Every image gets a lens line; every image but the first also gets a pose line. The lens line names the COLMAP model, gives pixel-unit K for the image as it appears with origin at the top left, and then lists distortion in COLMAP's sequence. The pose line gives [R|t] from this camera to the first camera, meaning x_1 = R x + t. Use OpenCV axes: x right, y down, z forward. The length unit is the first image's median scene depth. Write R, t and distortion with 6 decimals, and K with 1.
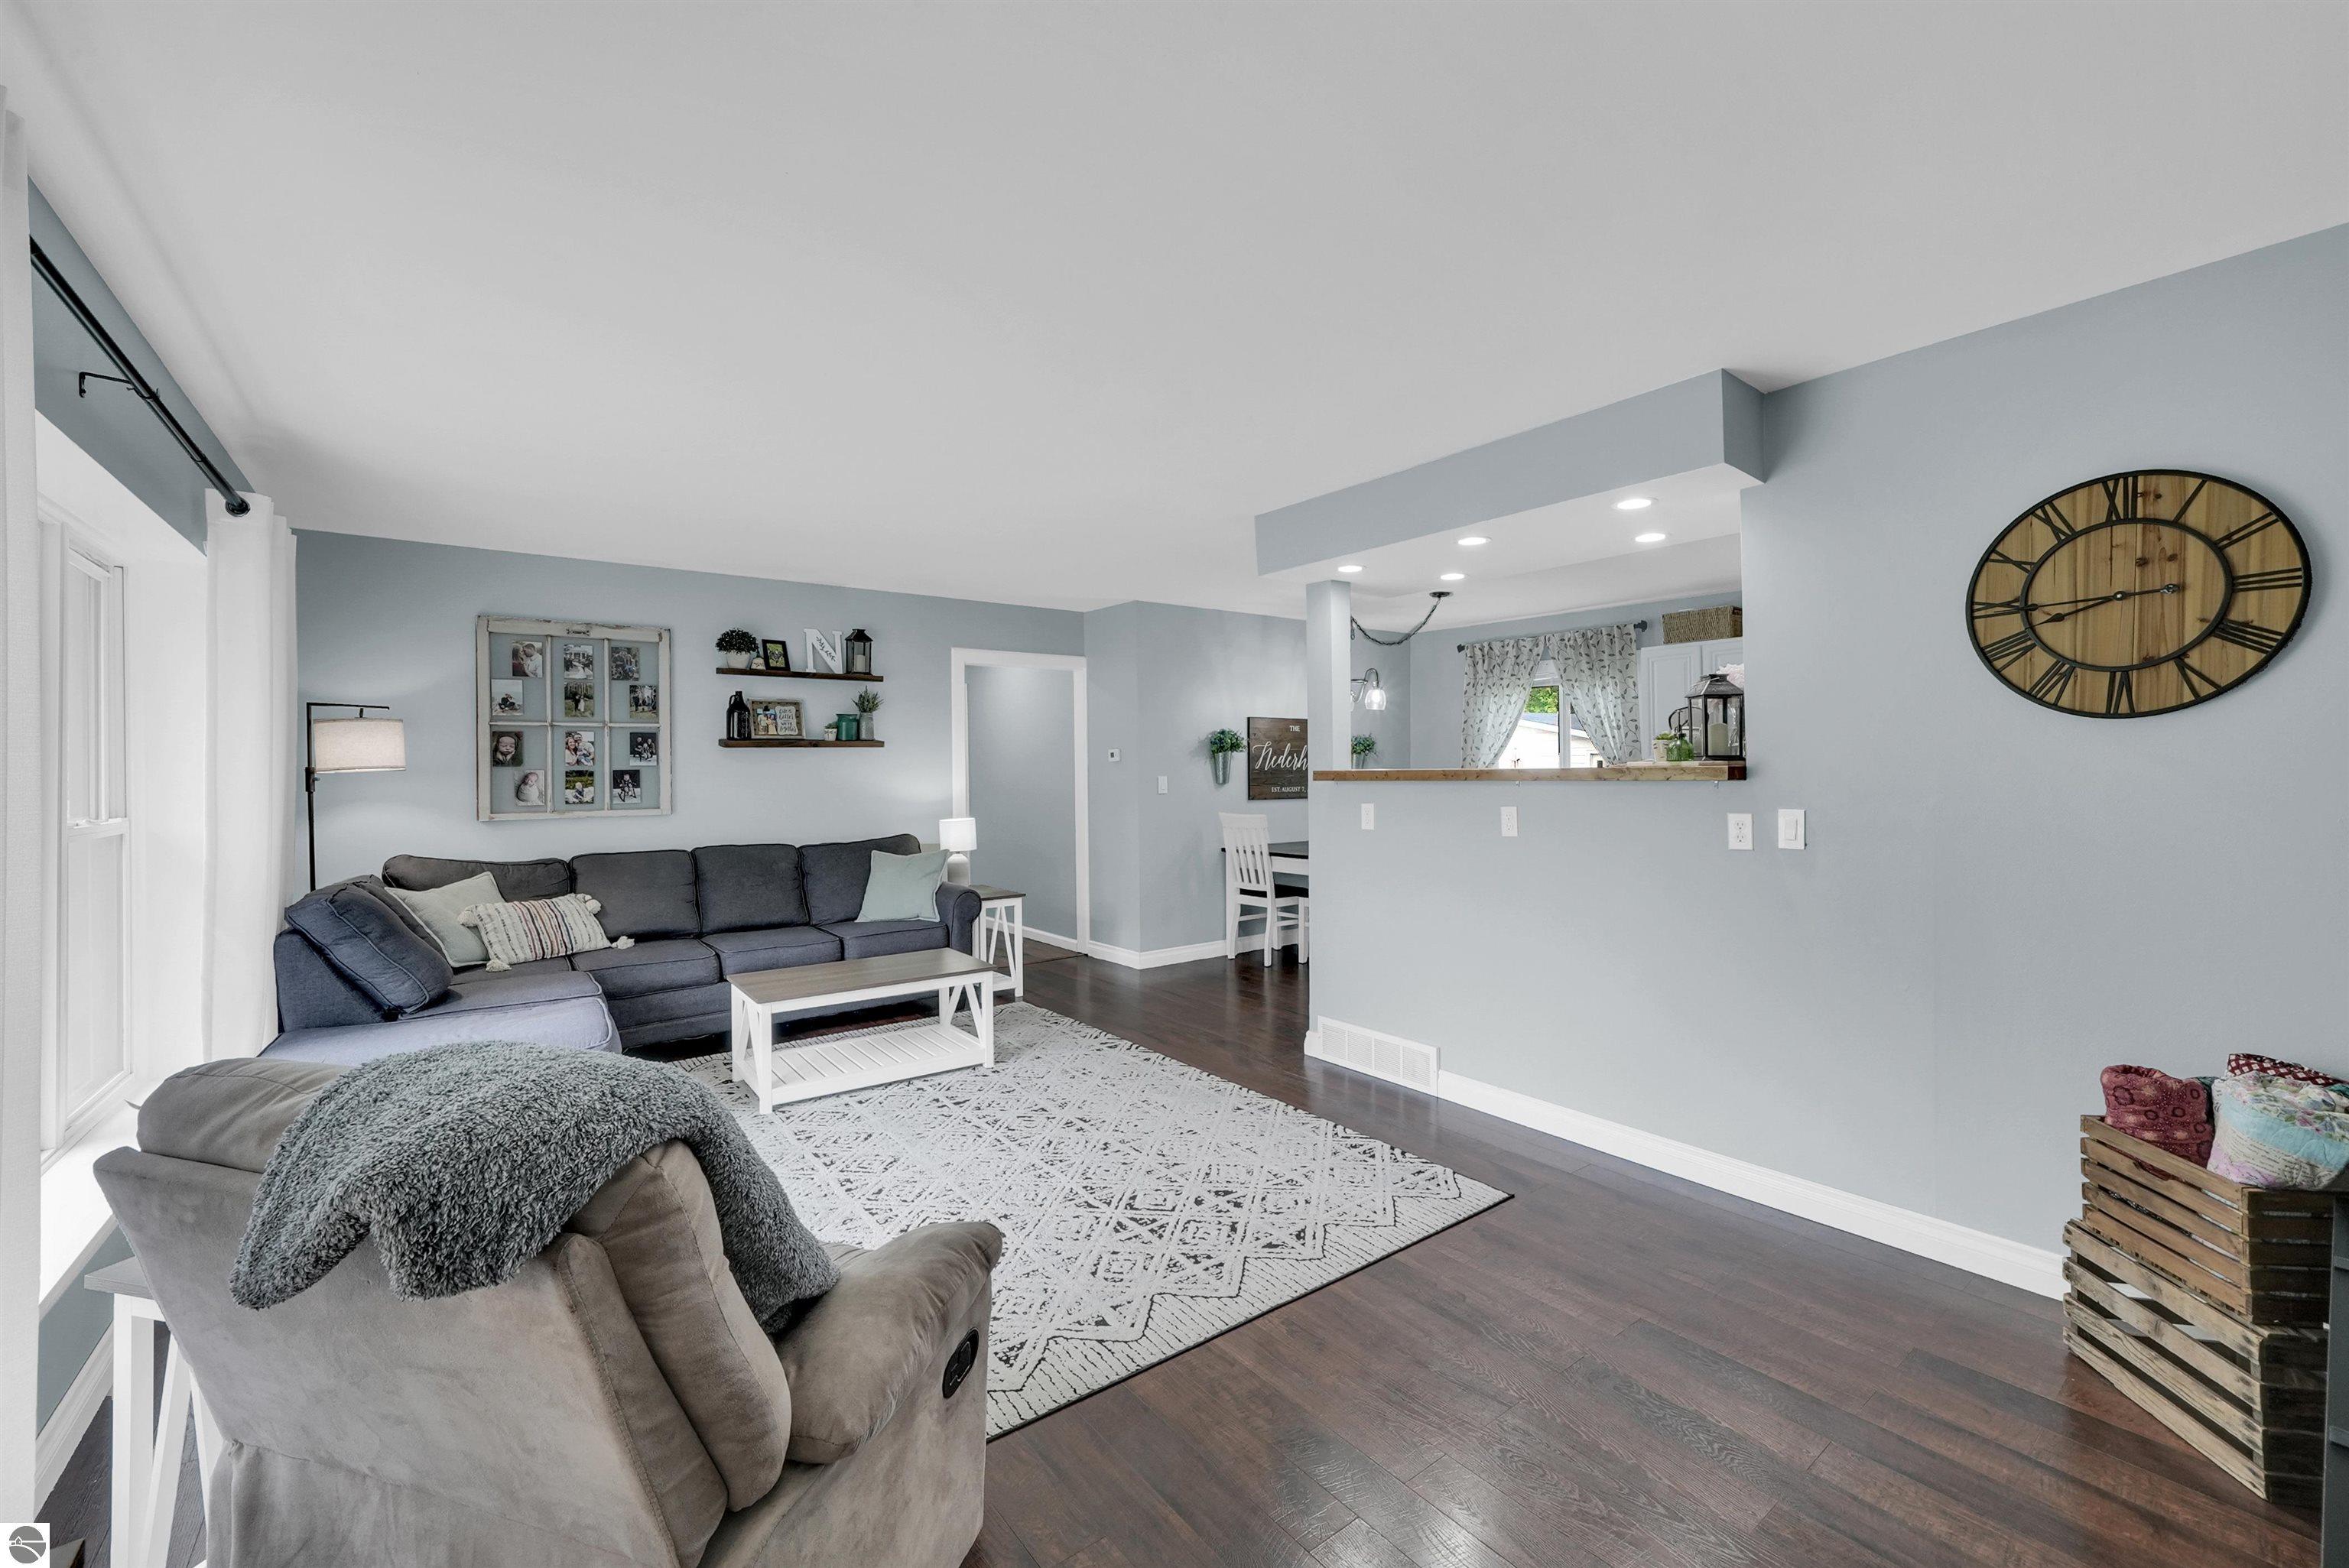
lens RADIAL K [[957.3, 0, 1171.3], [0, 957.3, 769.1], [0, 0, 1]] dist [-0.002534, -0.000438]
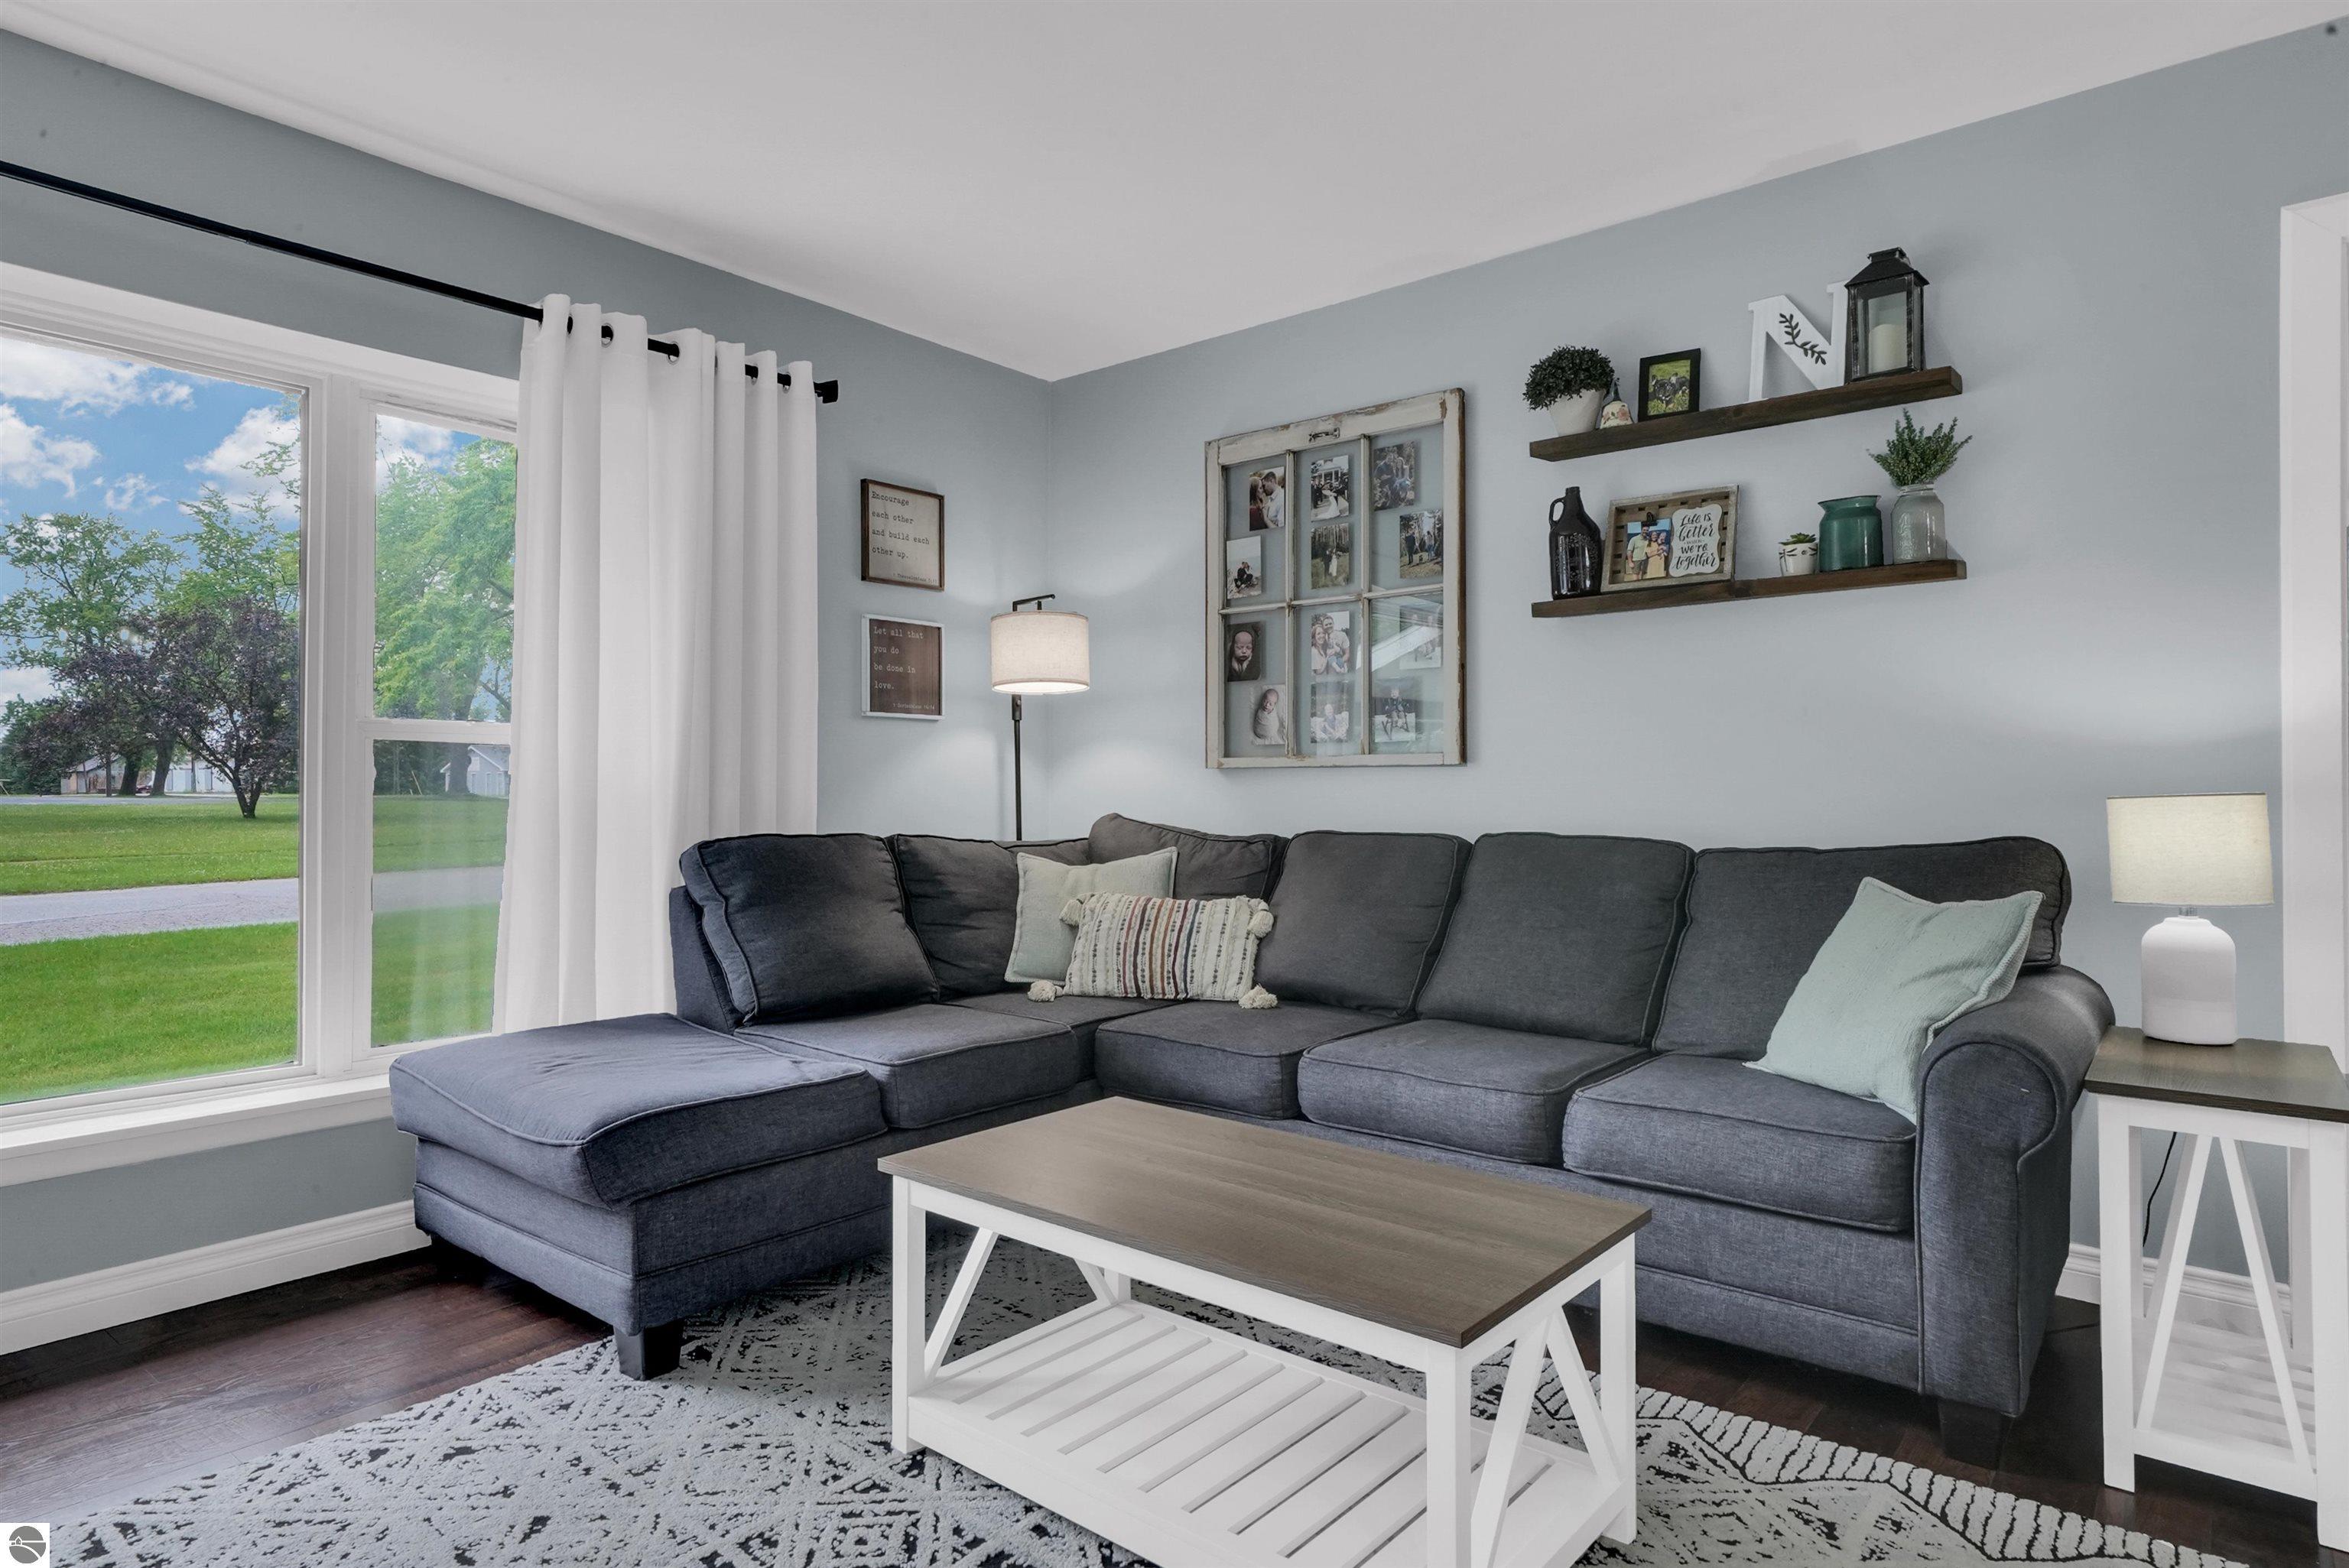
lens RADIAL K [[1290.0, 0, 1163.2], [0, 1290.0, 788.4], [0, 0, 1]] dist [0.004016, 0.000509]
pose [[0.232966, 0.010140, -0.972432, 0.085678], [-0.001854, 0.999948, 0.009983, 0.051582], [0.972483, -0.000523, 0.232973, 0.675020]]
